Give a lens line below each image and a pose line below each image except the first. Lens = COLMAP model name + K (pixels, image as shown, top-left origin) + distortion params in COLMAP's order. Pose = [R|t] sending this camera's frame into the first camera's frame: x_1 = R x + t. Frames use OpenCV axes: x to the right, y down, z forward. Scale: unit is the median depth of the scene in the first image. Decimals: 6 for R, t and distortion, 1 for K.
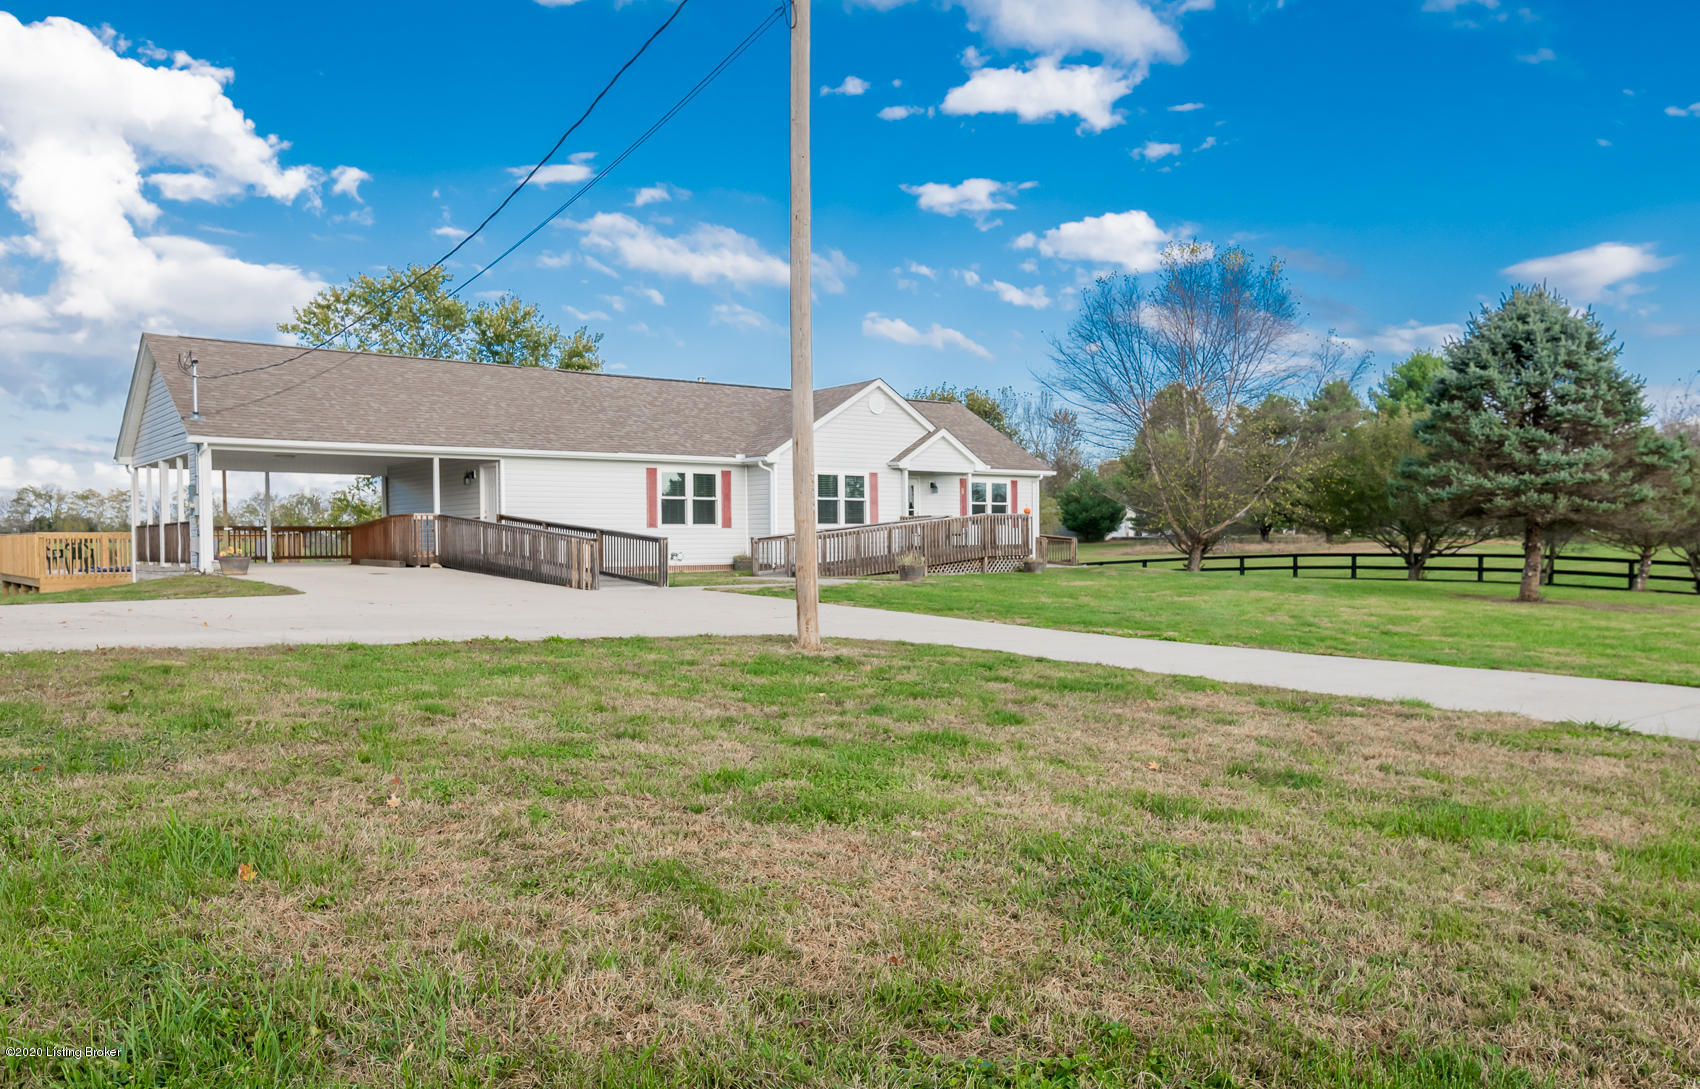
lens RADIAL K [[1141.3, 0, 850.0], [0, 1141.3, 544.5], [0, 0, 1]] dist [0.005726, -0.000964]
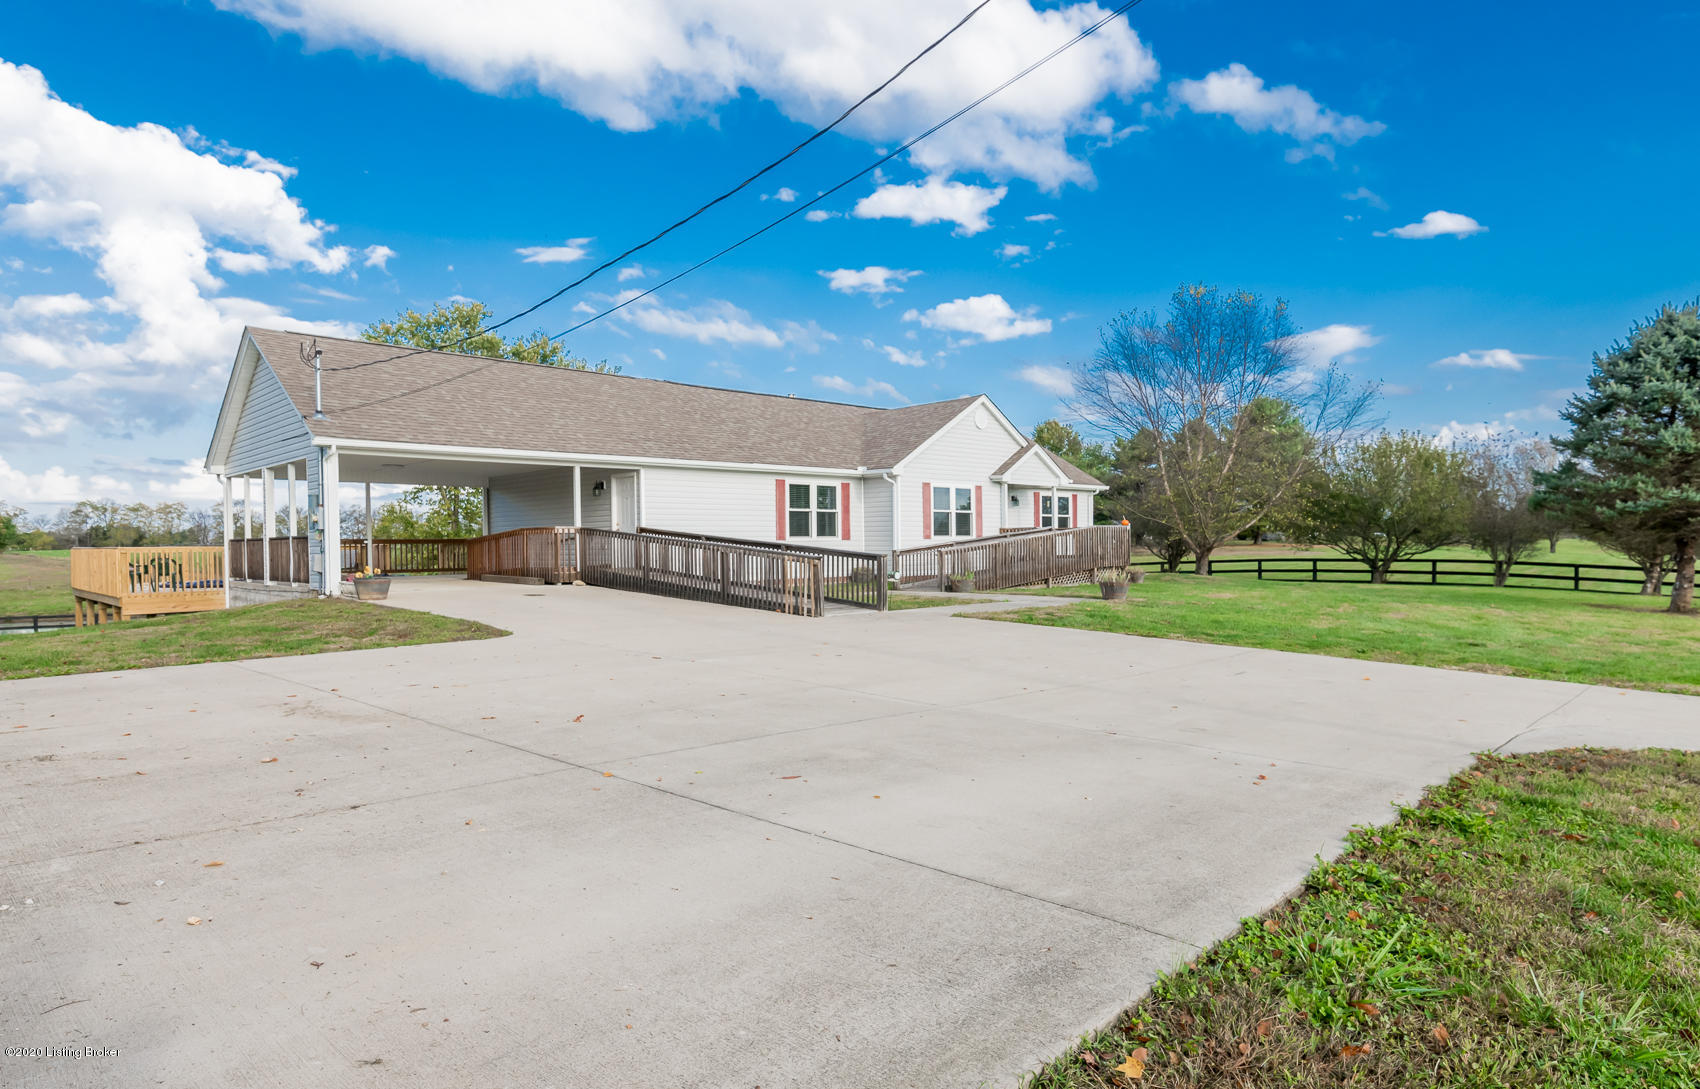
lens RADIAL K [[882.0, 0, 848.0], [0, 882.0, 514.9], [0, 0, 1]] dist [-0.005199, 0.000407]
pose [[0.996735, 0.000863, 0.080740, -0.151667], [0.002090, 0.999332, -0.036477, -0.007407], [-0.080718, 0.036526, 0.996068, 0.204742]]
